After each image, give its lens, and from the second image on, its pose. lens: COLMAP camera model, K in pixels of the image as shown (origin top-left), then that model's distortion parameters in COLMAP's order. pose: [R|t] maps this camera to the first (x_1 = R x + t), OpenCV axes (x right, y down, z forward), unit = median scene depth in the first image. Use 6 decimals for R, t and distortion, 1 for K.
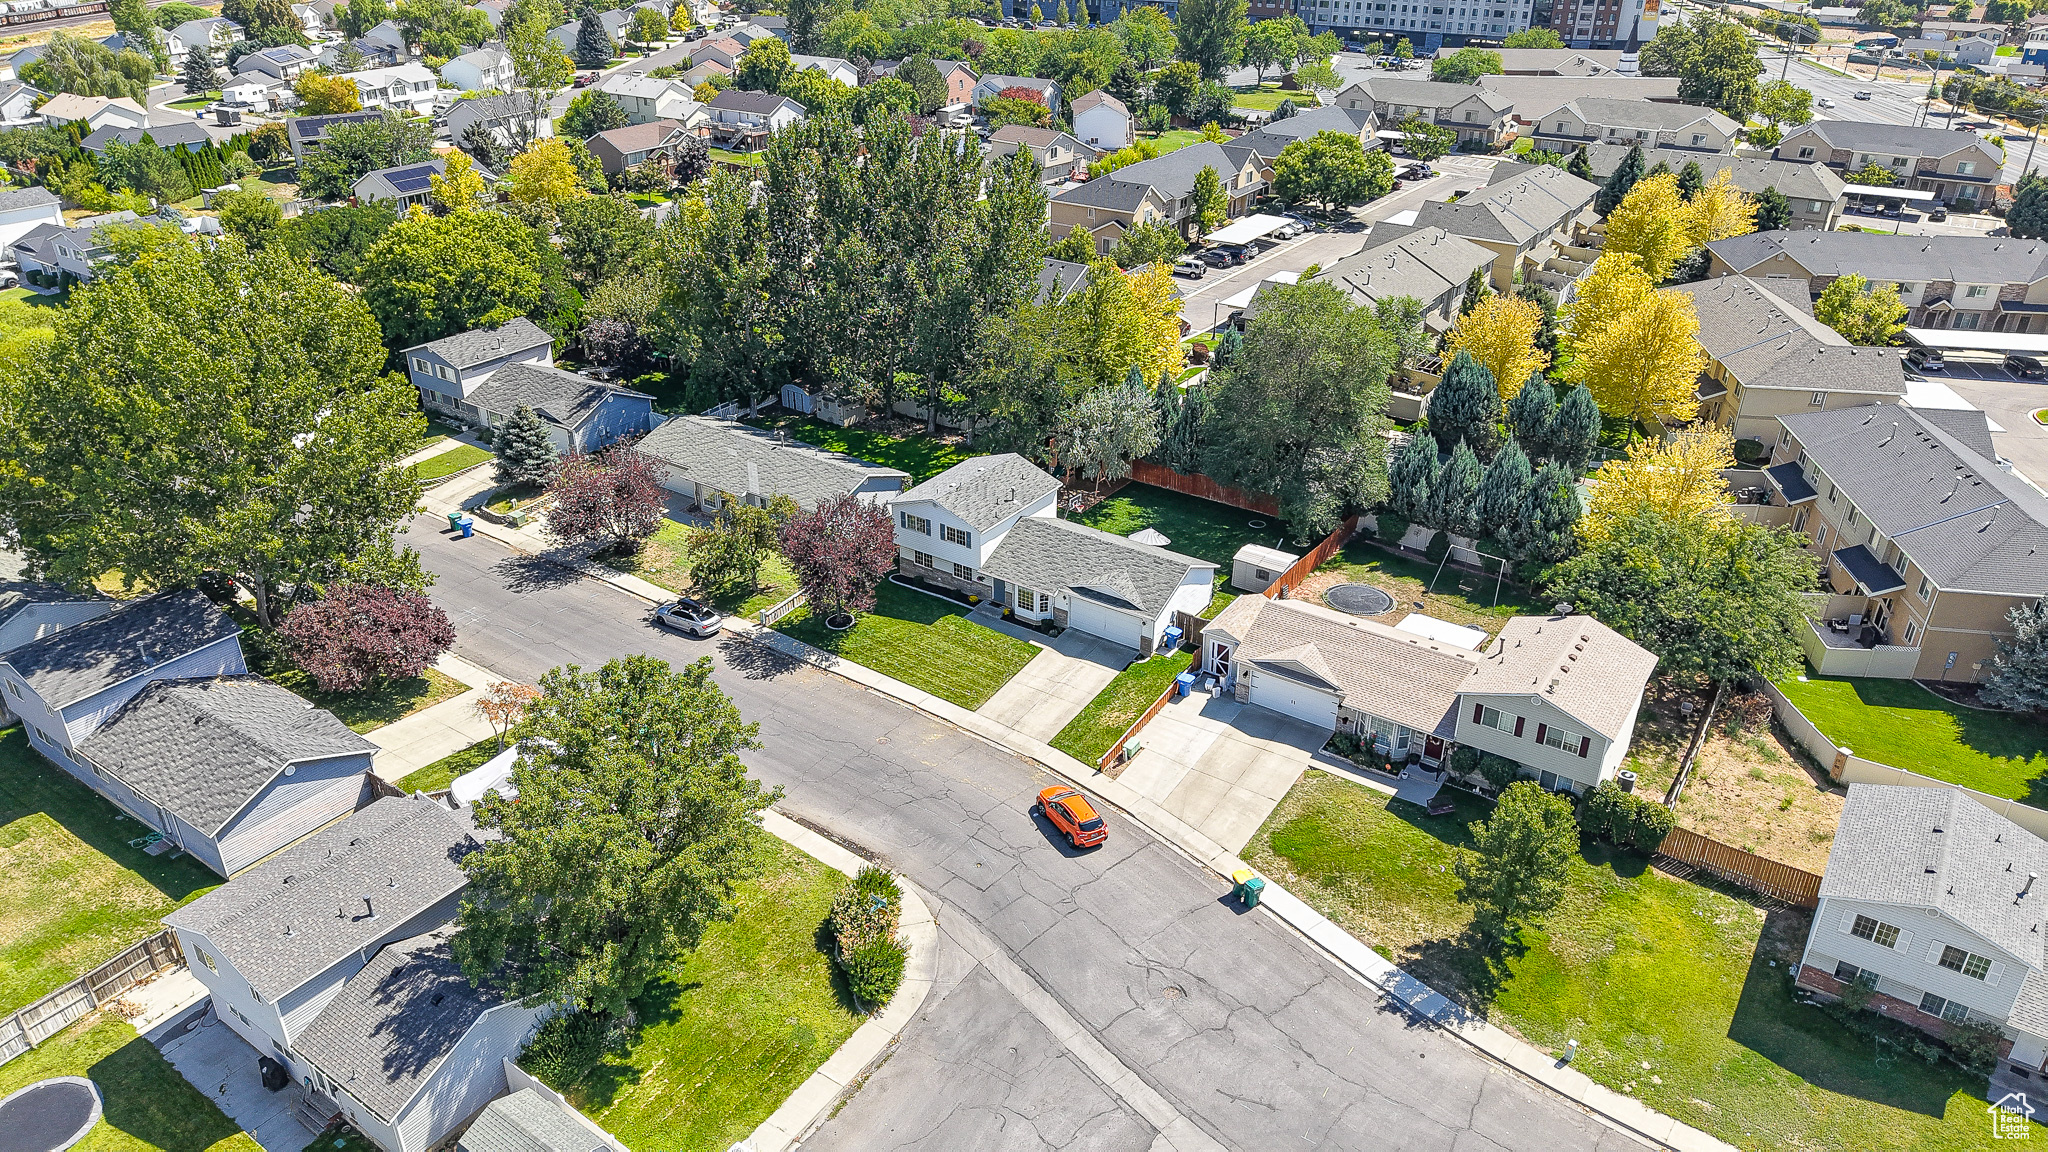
lens RADIAL K [[1371.3, 0, 1020.9], [0, 1371.3, 572.1], [0, 0, 1]] dist [0.036706, -0.044220]
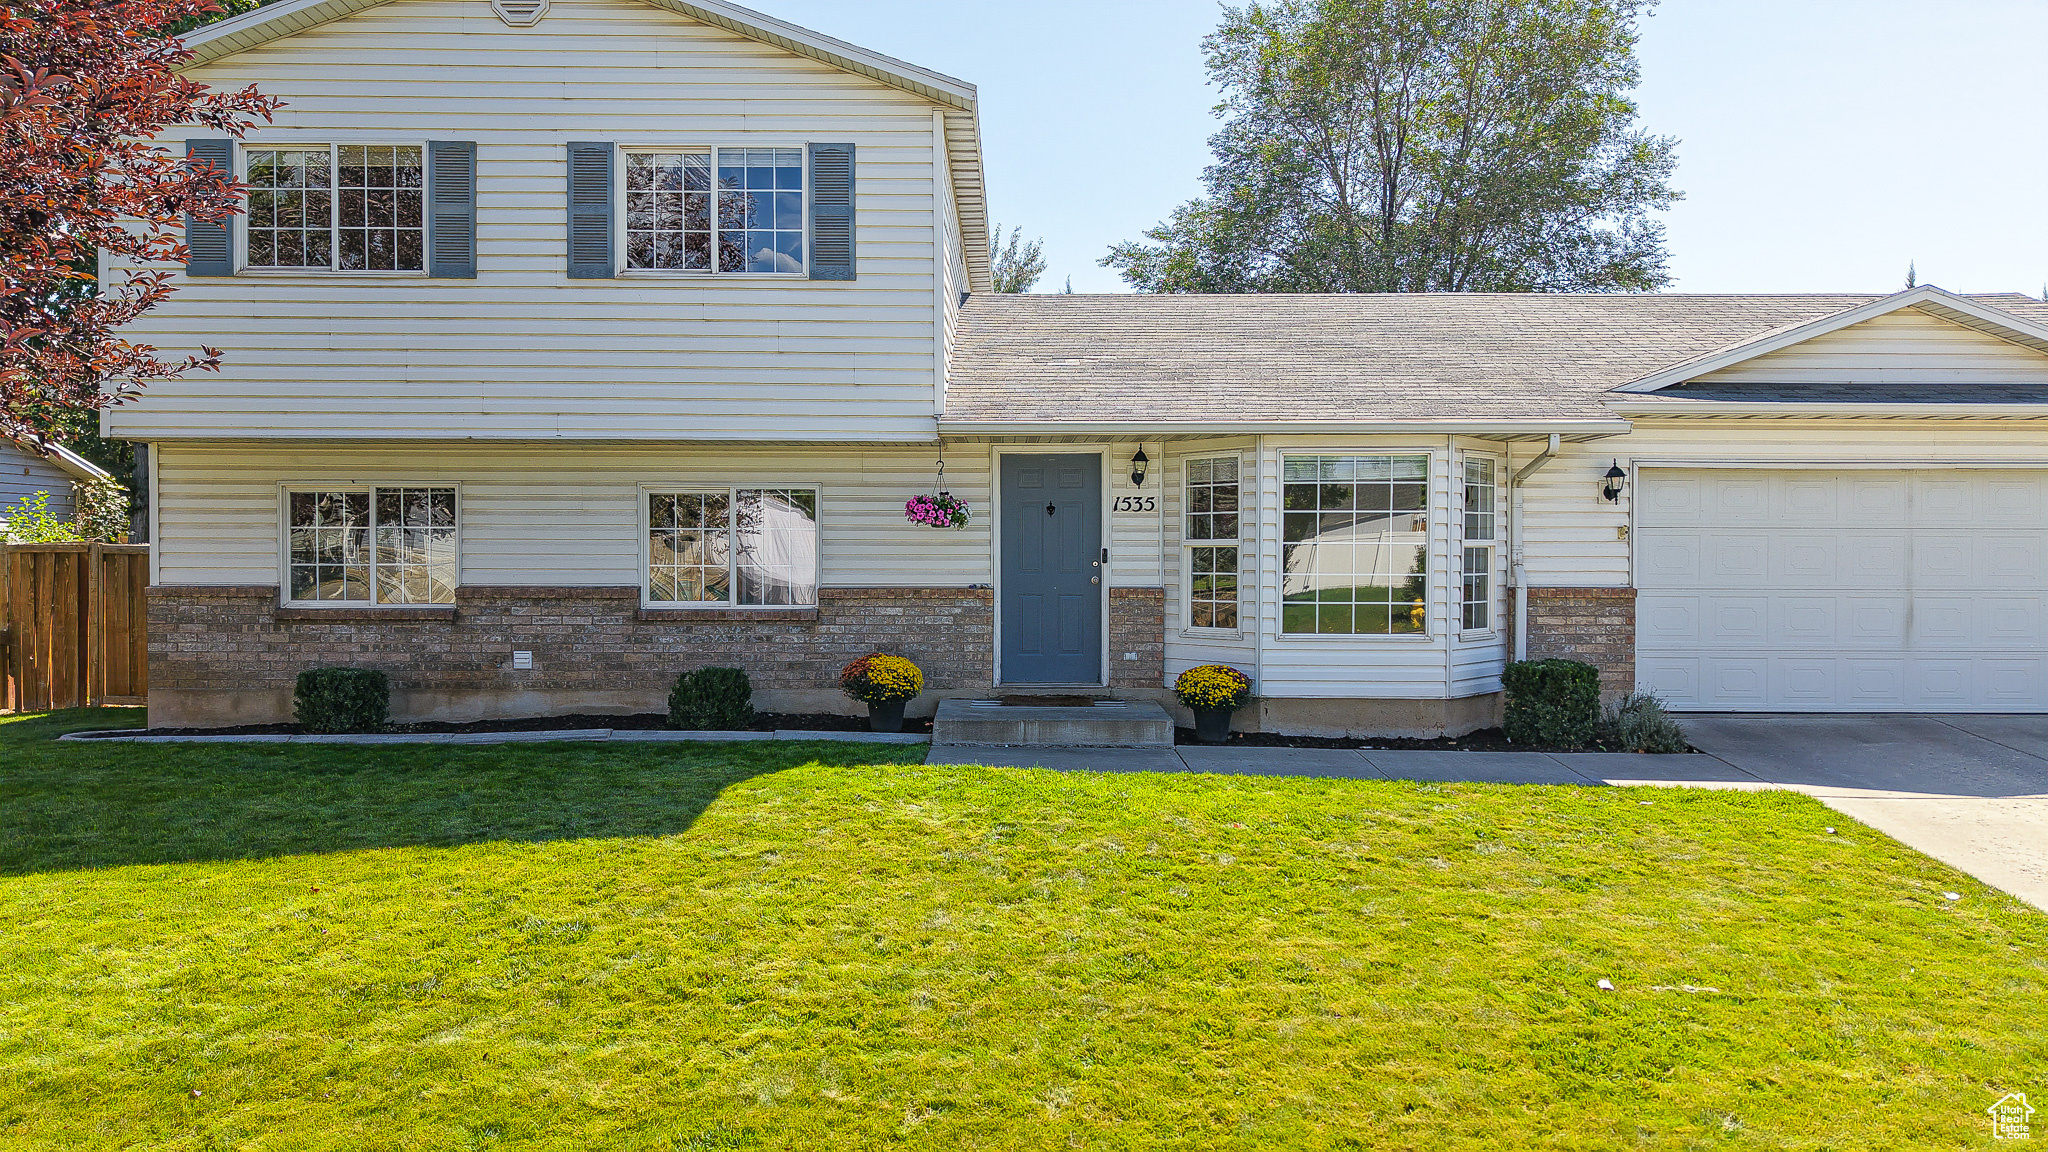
lens RADIAL K [[1371.3, 0, 1012.9], [0, 1371.3, 580.0], [0, 0, 1]] dist [0.036706, -0.044220]
pose [[0.826603, -0.014763, 0.562591, -0.104280], [0.261489, 0.895274, -0.360706, 0.065201], [-0.498348, 0.445272, 0.743897, 0.945744]]
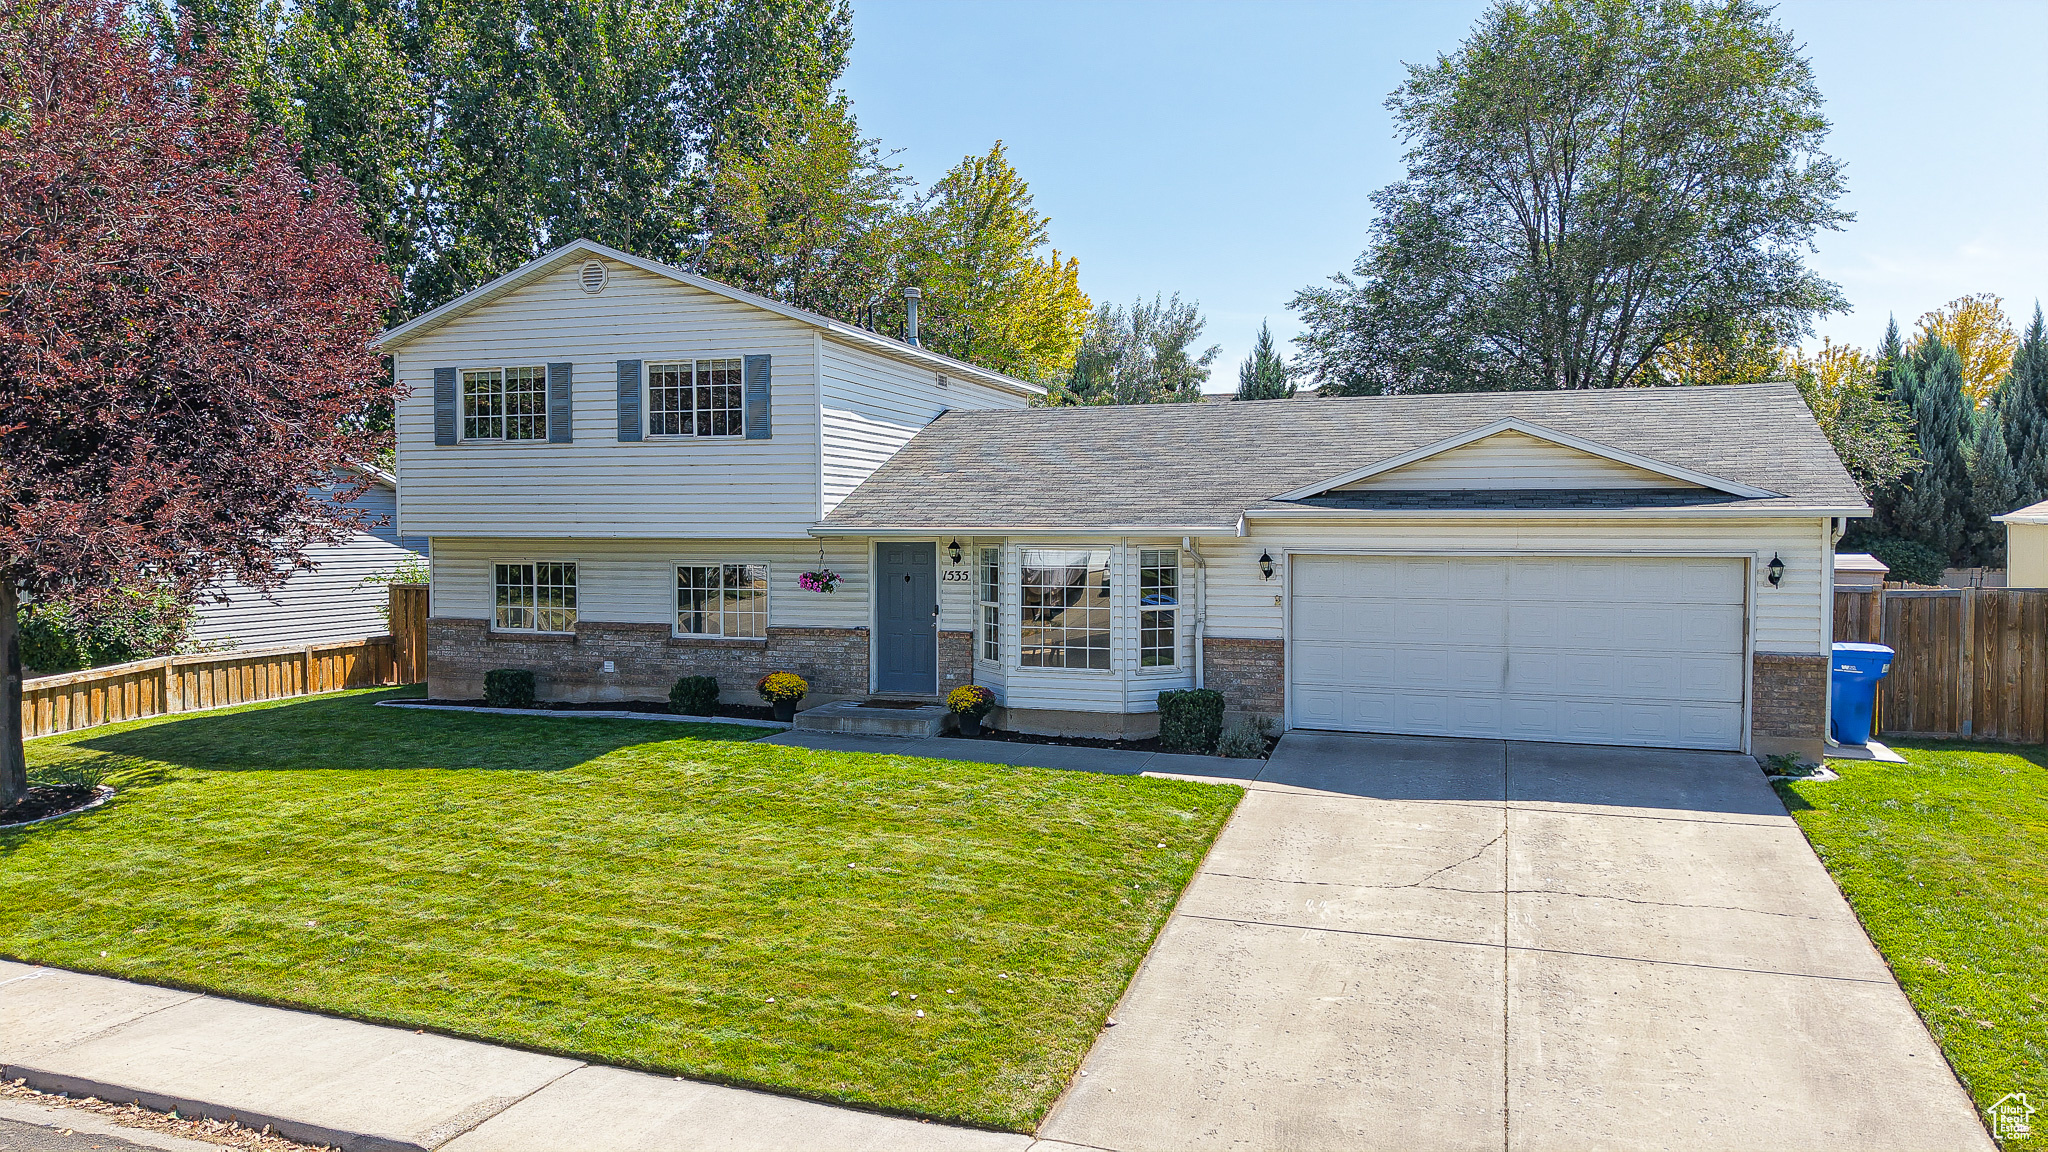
lens RADIAL K [[1371.3, 0, 1012.7], [0, 1371.3, 575.5], [0, 0, 1]] dist [0.036706, -0.044220]
pose [[0.965773, -0.014336, 0.258991, -0.058271], [0.123953, 0.902596, -0.412257, 0.101356], [-0.227855, 0.430250, 0.873480, 0.847579]]
